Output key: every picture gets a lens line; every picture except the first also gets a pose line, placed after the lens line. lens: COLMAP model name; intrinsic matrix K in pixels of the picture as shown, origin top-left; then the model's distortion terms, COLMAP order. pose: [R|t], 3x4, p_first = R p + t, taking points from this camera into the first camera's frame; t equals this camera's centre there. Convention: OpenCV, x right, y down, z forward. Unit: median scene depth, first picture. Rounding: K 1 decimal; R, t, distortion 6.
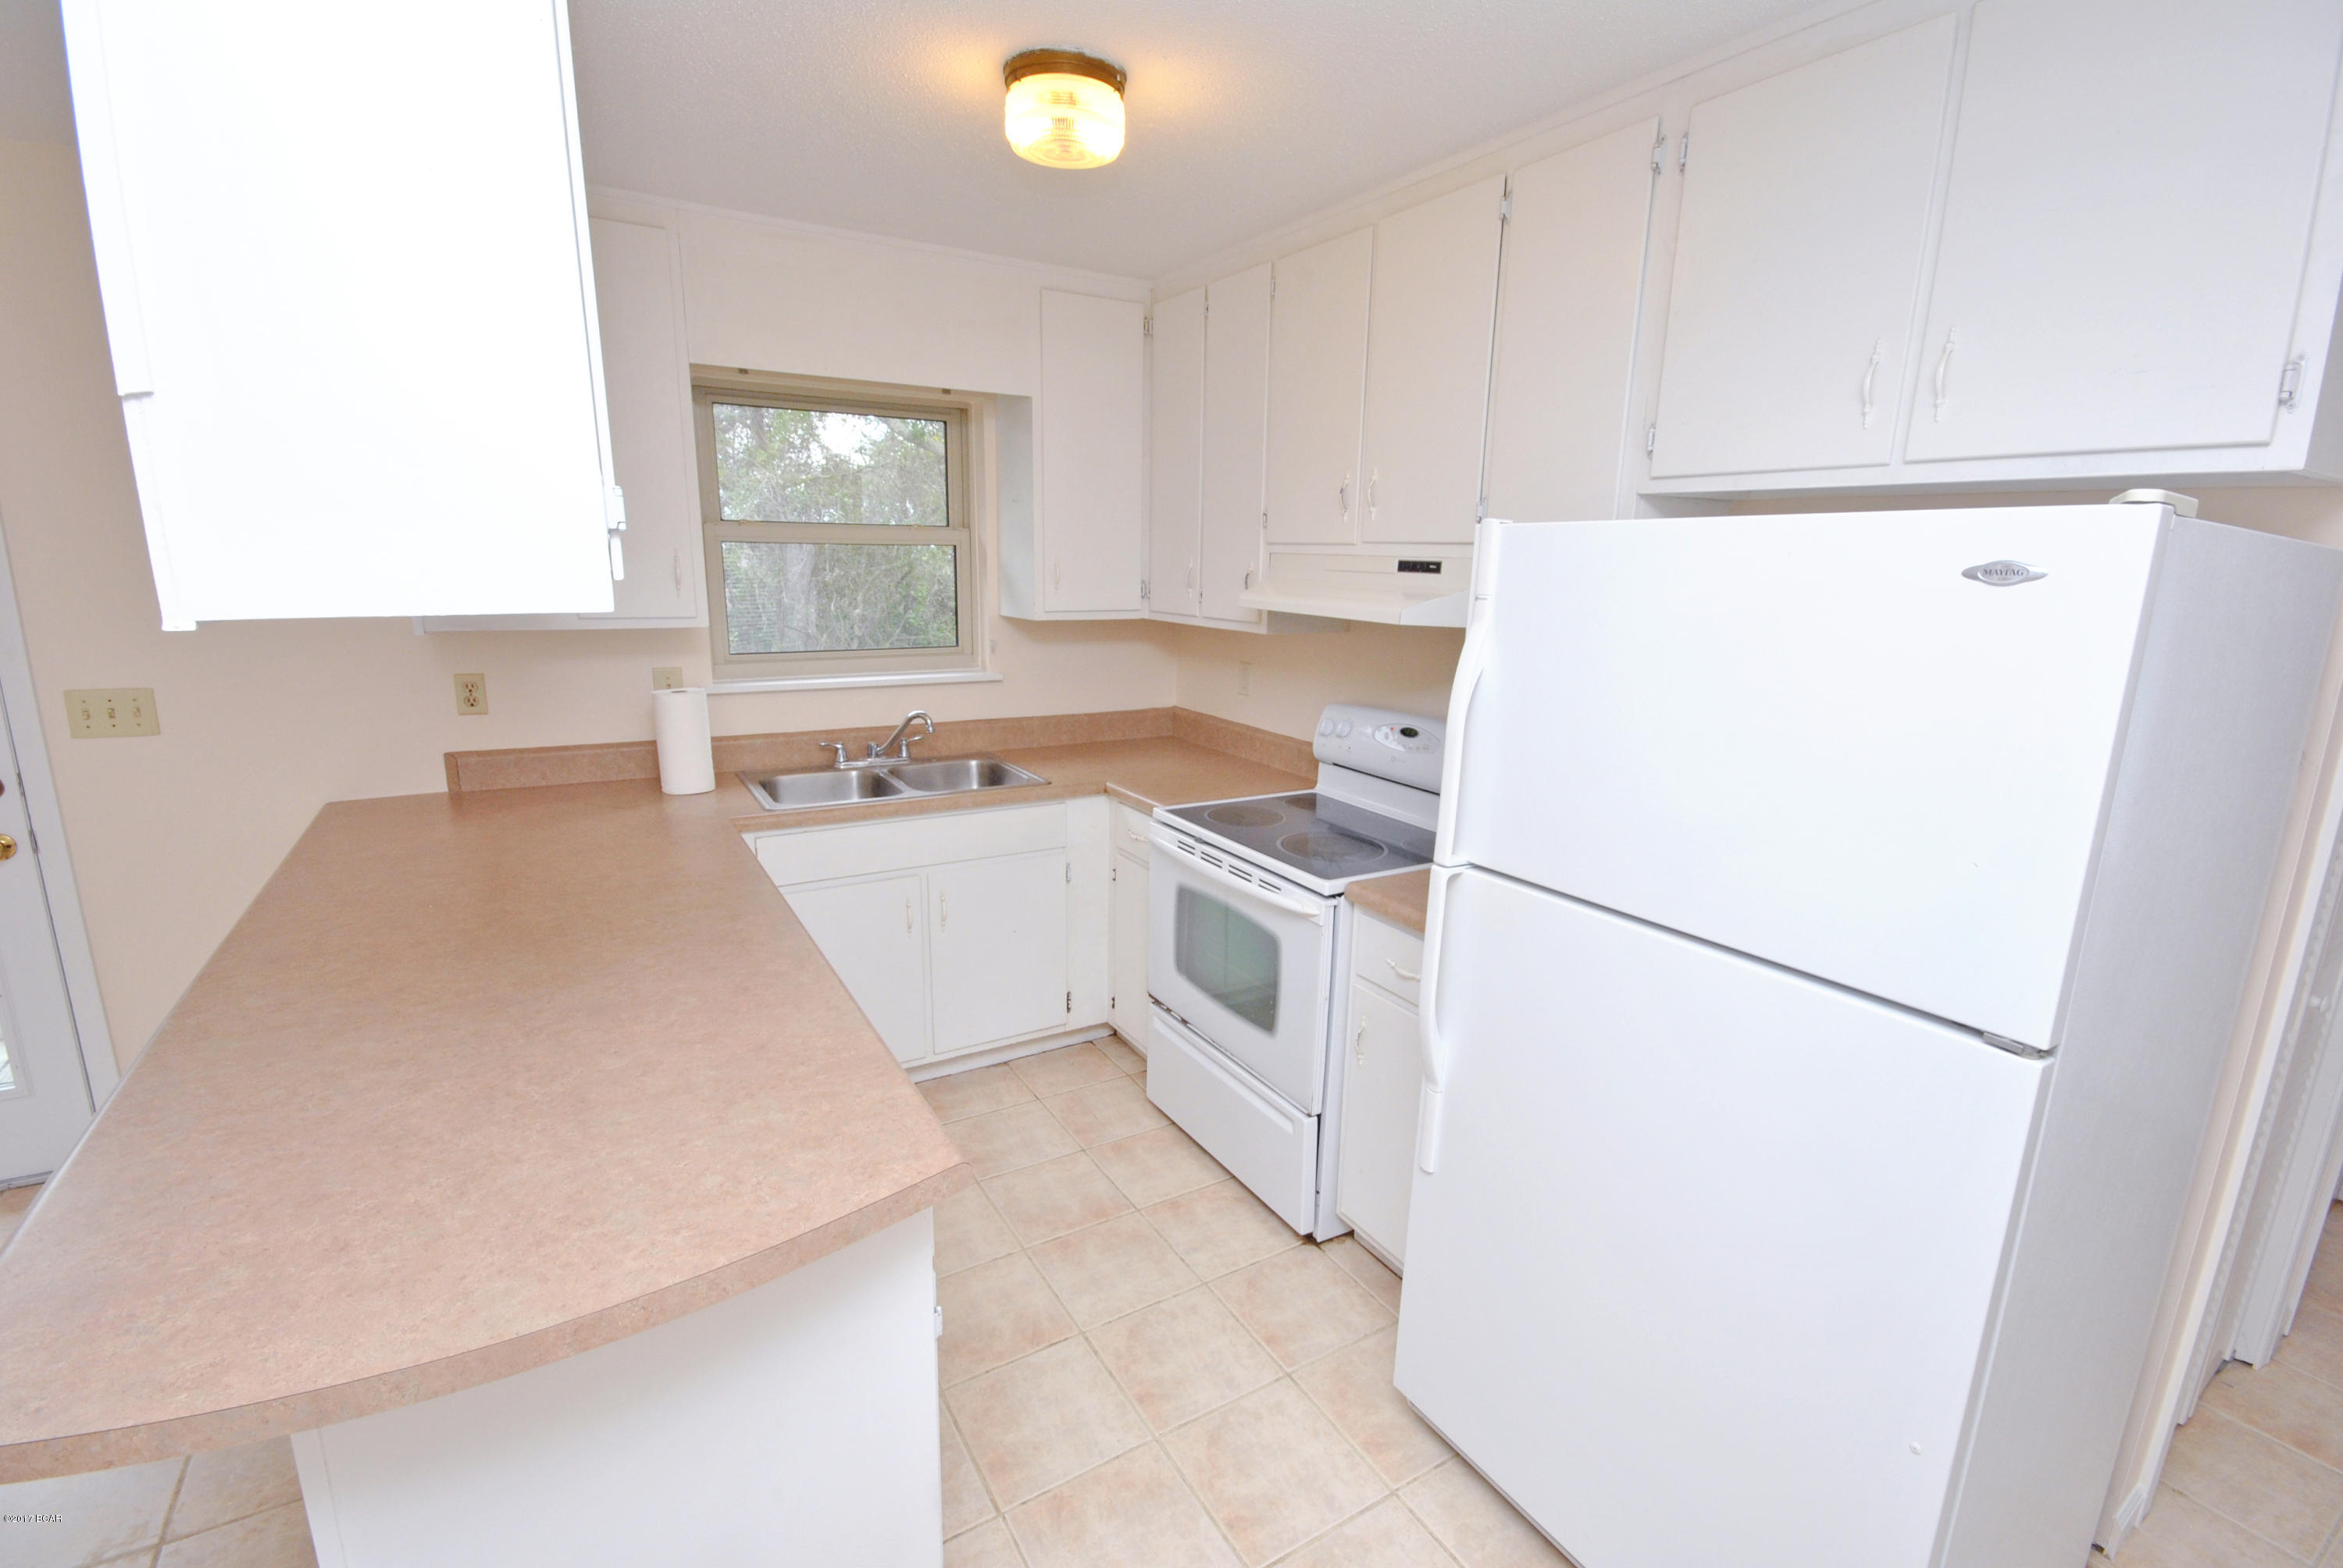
lens RADIAL K [[1033.9, 0, 1173.2], [0, 1033.9, 779.7], [0, 0, 1]] dist [-0.000405, 0.000021]
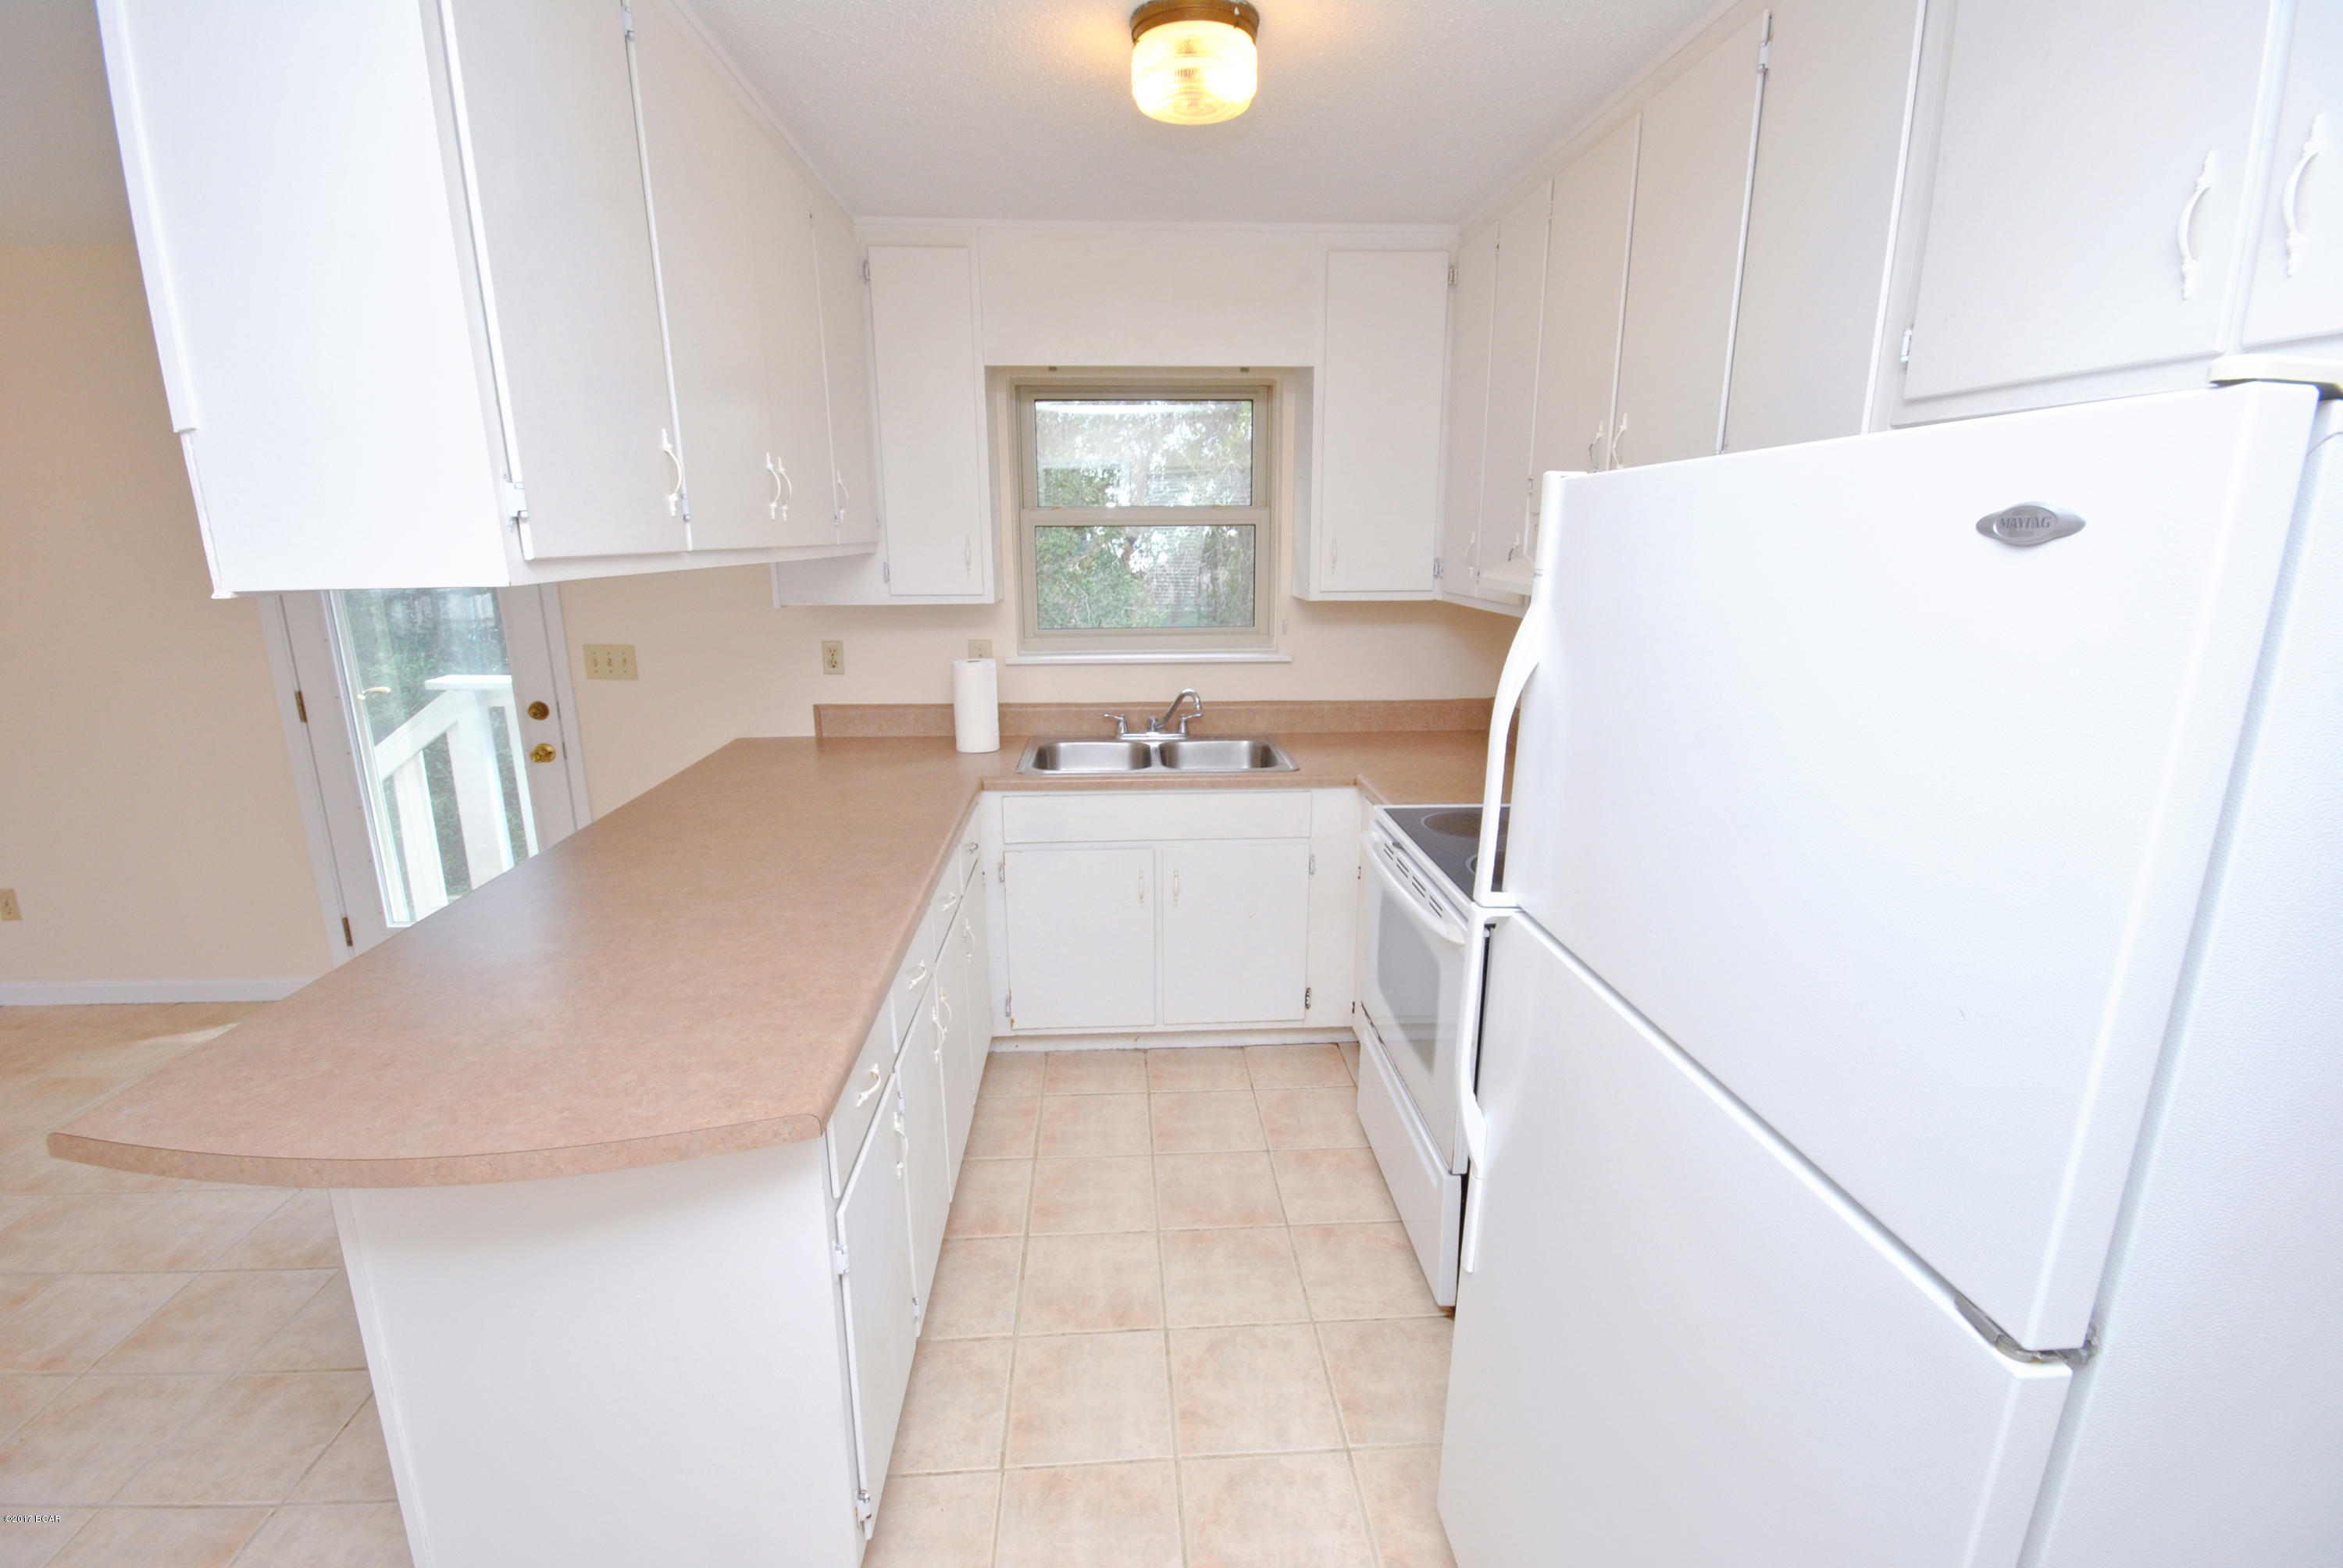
lens RADIAL K [[1033.9, 0, 1173.2], [0, 1033.9, 779.7], [0, 0, 1]] dist [-0.000405, 0.000021]
pose [[0.886085, 0.086788, -0.455325, 0.240418], [-0.078880, 0.996220, 0.036382, -0.014899], [0.456761, 0.003679, 0.889582, 0.098029]]
